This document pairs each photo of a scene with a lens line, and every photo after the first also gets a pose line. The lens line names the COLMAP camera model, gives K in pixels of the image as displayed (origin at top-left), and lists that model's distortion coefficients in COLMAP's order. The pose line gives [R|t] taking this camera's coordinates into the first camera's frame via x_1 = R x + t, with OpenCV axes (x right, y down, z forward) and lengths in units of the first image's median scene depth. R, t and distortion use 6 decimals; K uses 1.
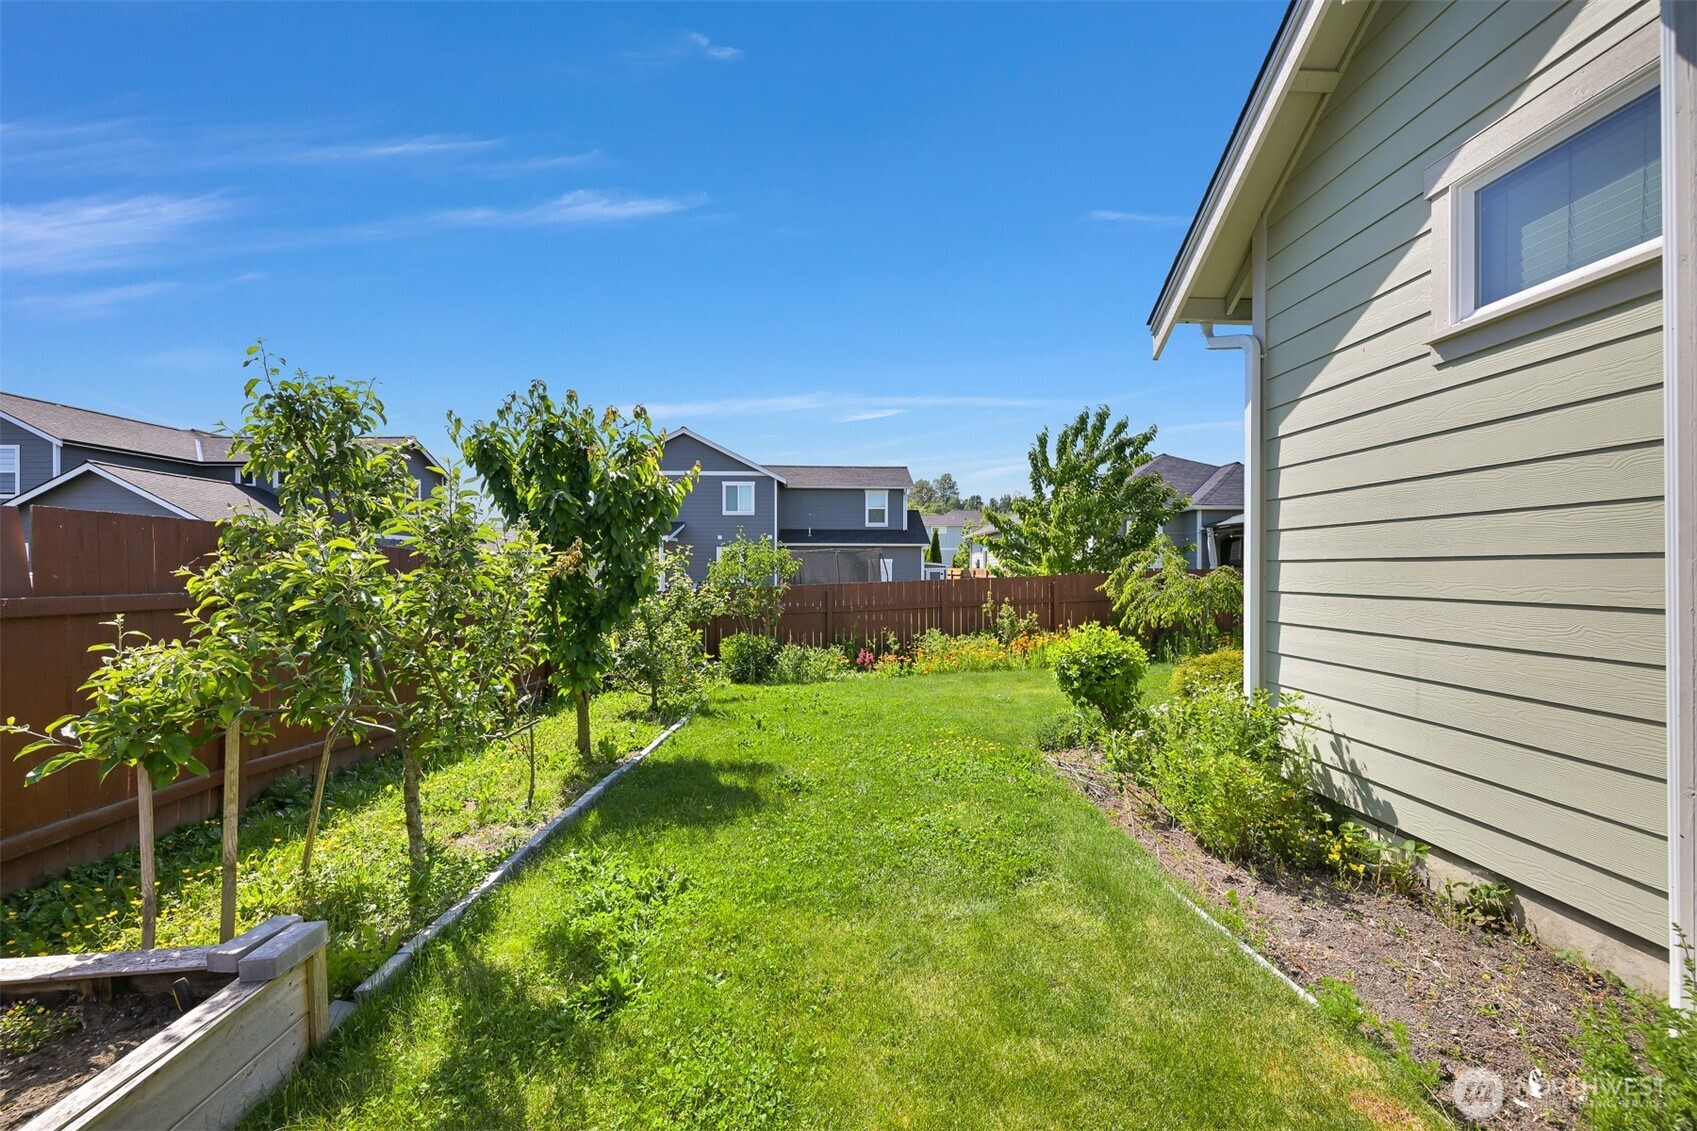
lens RADIAL K [[662.7, 0, 851.8], [0, 662.7, 575.8], [0, 0, 1]] dist [-0.001059, -0.000070]
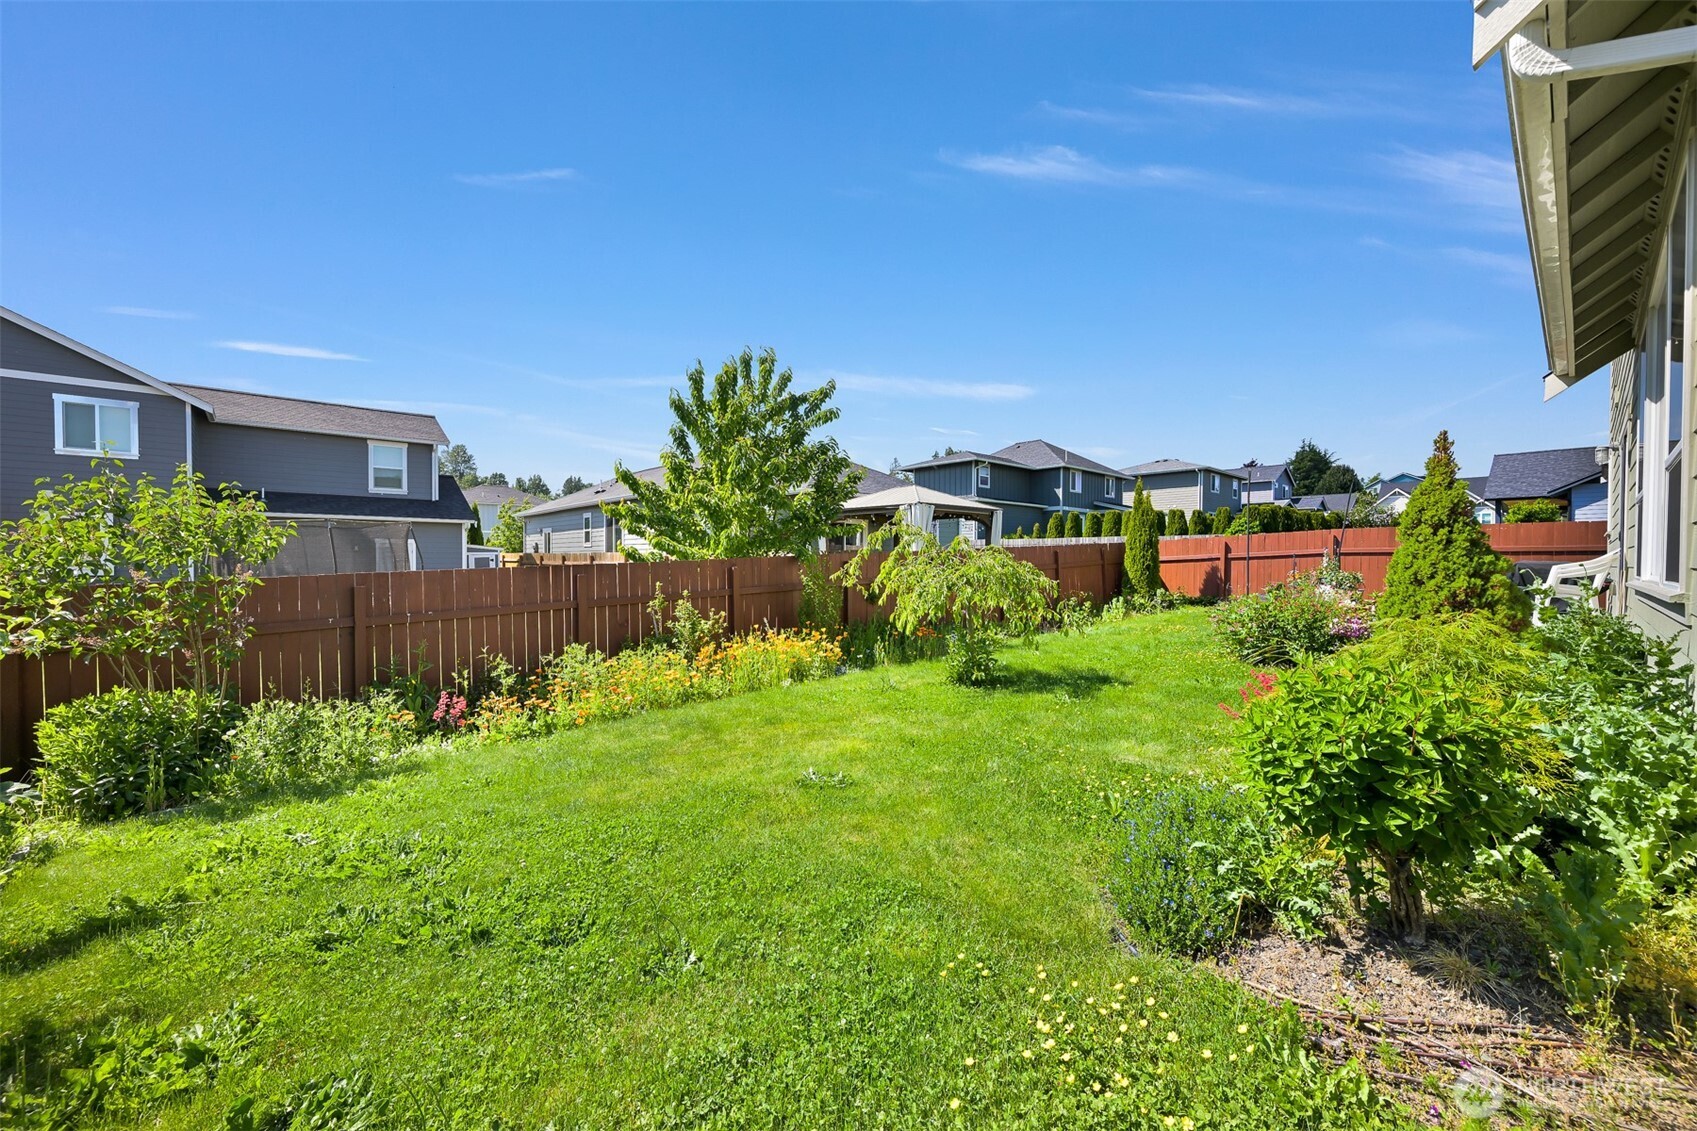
lens RADIAL K [[662.7, 0, 851.8], [0, 662.7, 575.8], [0, 0, 1]] dist [-0.001059, -0.000070]
pose [[0.777626, -0.013542, 0.628581, -0.061620], [0.002650, 0.999830, 0.018262, 0.005686], [-0.628721, -0.012536, 0.777530, 0.354690]]
